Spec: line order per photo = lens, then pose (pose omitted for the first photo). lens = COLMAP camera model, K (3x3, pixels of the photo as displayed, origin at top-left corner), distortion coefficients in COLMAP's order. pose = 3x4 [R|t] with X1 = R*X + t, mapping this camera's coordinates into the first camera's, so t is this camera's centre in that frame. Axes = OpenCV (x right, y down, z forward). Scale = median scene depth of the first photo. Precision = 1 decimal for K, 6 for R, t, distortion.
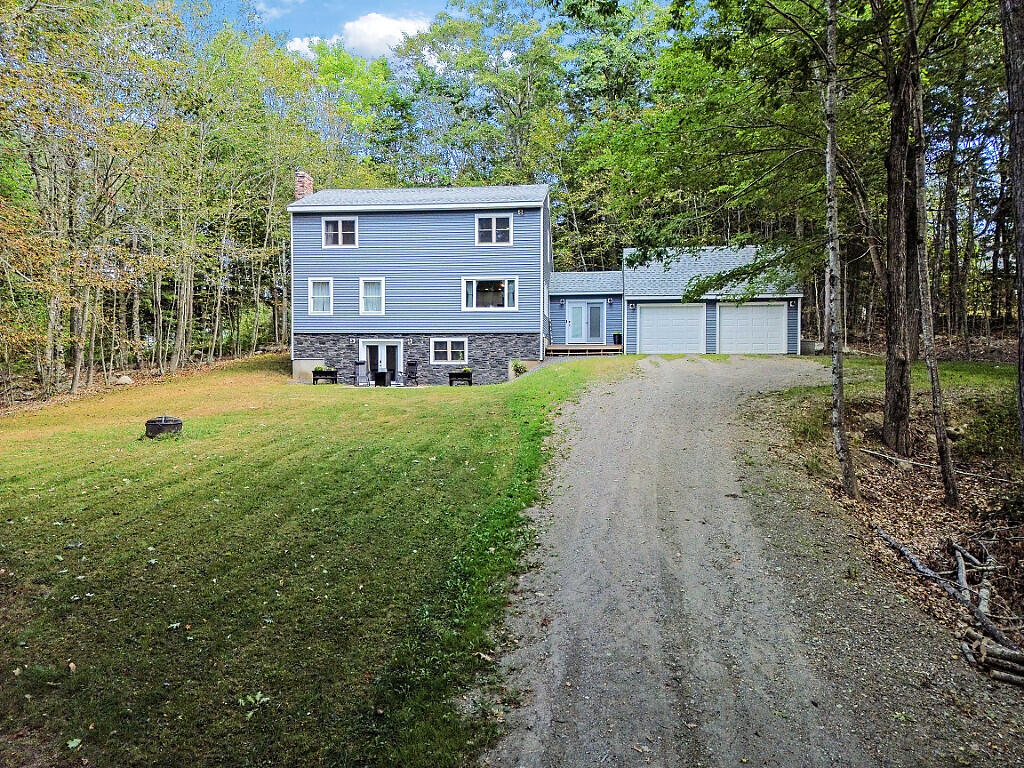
lens RADIAL K [[718.8, 0, 521.7], [0, 718.8, 382.5], [0, 0, 1]] dist [0.037720, -0.000139]
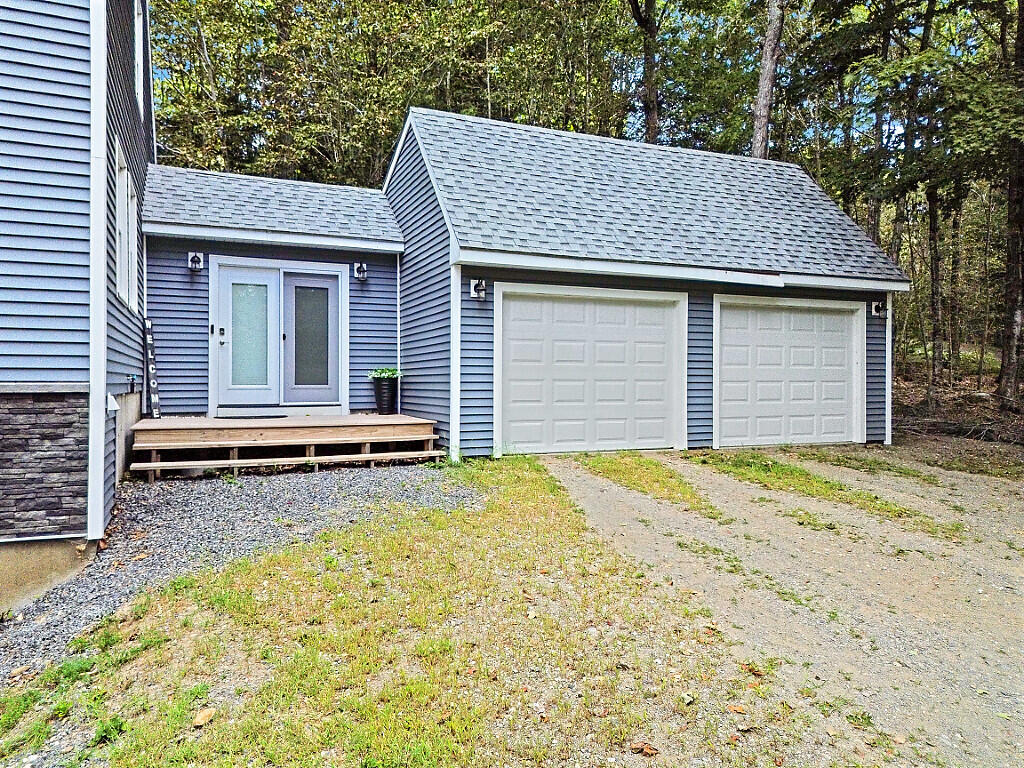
lens RADIAL K [[718.8, 0, 511.2], [0, 718.8, 387.6], [0, 0, 1]] dist [0.037720, -0.000139]
pose [[0.875988, -0.004080, 0.482316, 0.029105], [0.005255, 0.999986, -0.001085, -0.065620], [-0.482305, 0.003485, 0.875996, 0.729455]]
